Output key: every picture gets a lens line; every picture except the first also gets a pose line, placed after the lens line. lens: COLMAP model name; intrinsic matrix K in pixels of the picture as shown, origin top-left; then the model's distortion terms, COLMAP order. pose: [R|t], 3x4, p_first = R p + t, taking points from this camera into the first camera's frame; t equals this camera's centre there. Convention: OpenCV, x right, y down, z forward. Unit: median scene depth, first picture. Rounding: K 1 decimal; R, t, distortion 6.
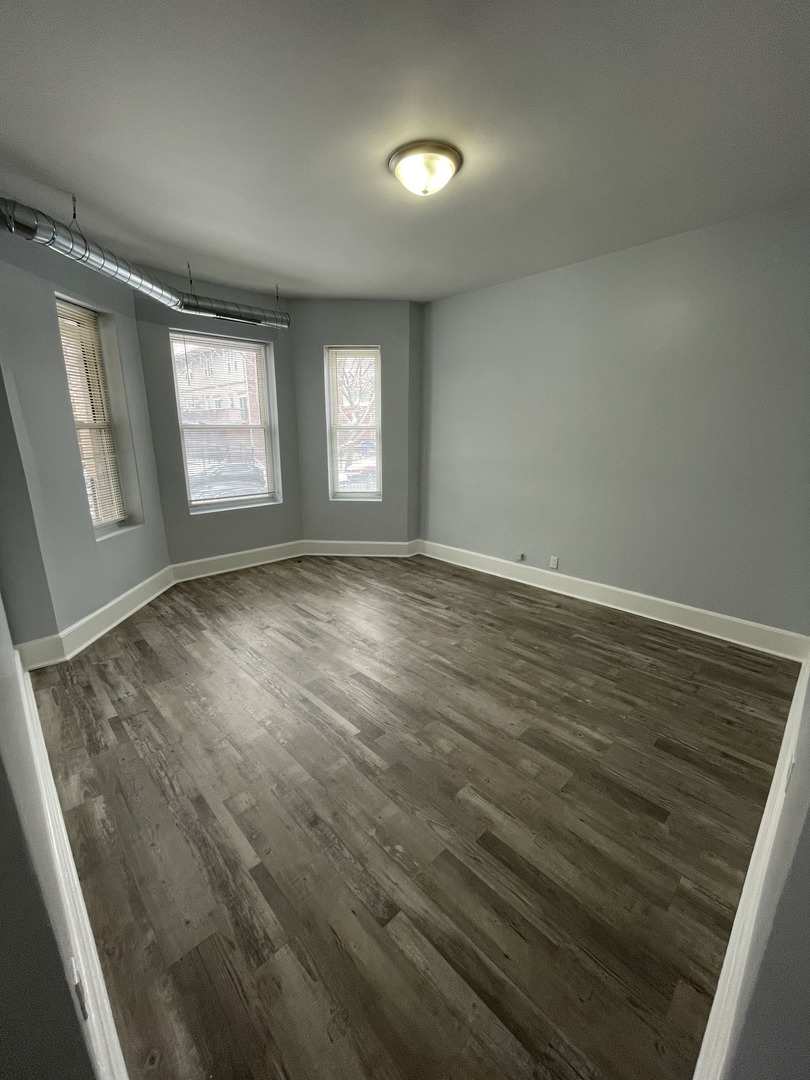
lens RADIAL K [[434.1, 0, 407.3], [0, 434.1, 541.4], [0, 0, 1]] dist [0.001579, -0.000998]
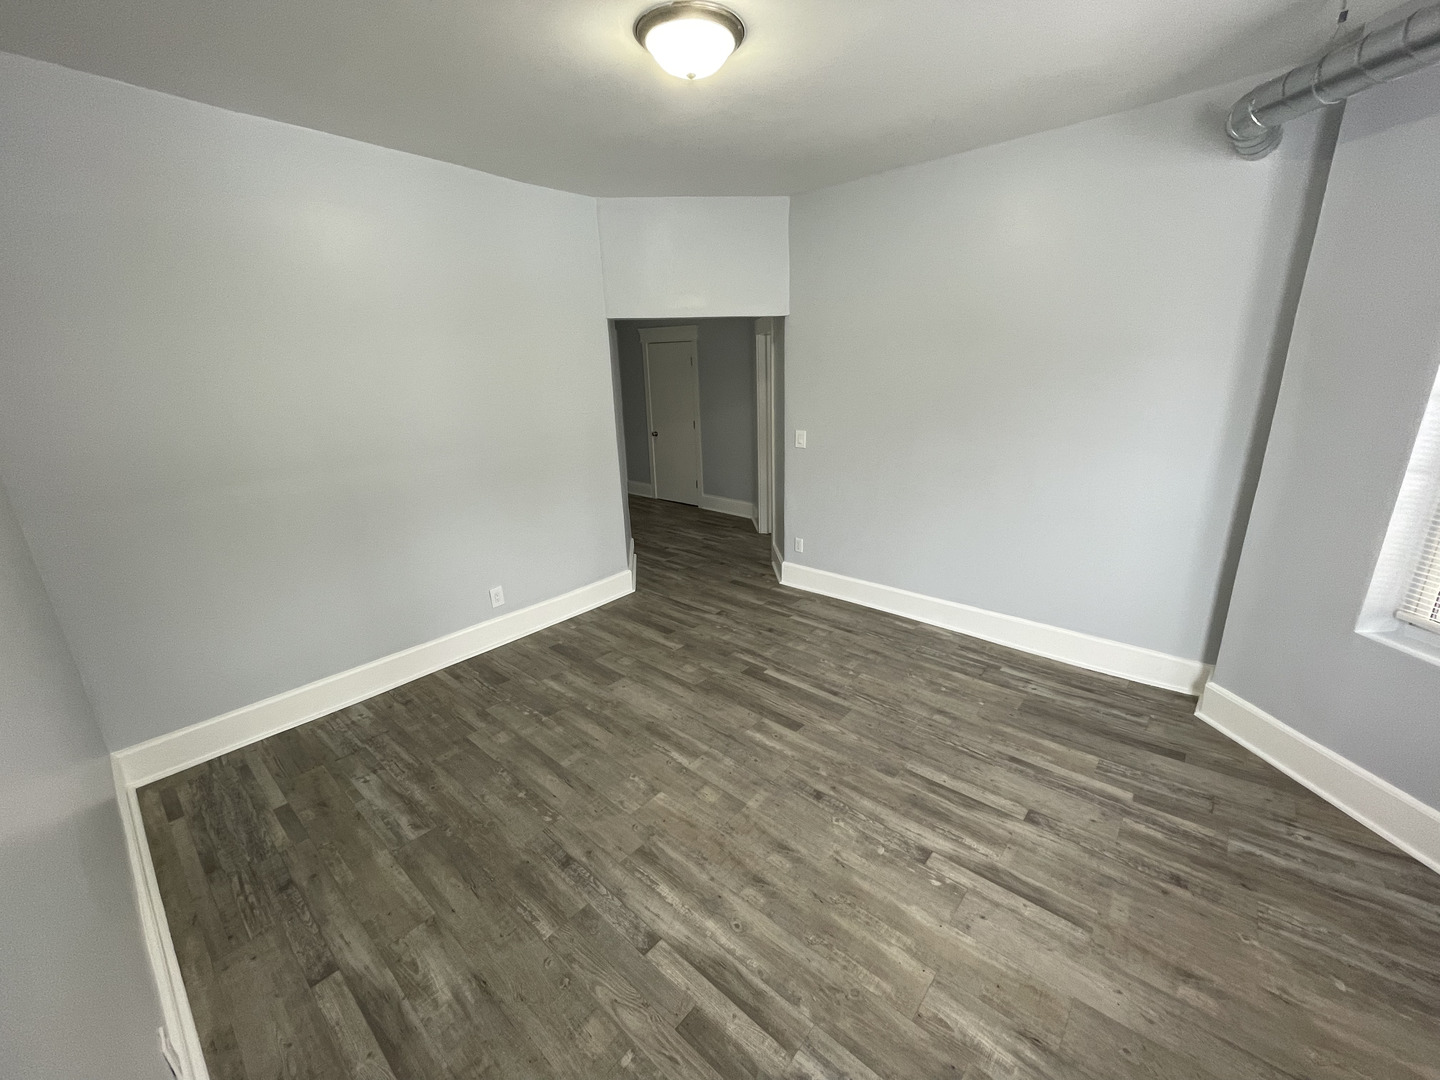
lens RADIAL K [[578.9, 0, 727.8], [0, 578.9, 542.1], [0, 0, 1]] dist [0.001579, -0.000998]
pose [[-0.995493, 0.050546, -0.080237, 0.069177], [0.000156, 0.846984, 0.531619, -0.511613], [0.094831, 0.529210, -0.843175, 1.657686]]
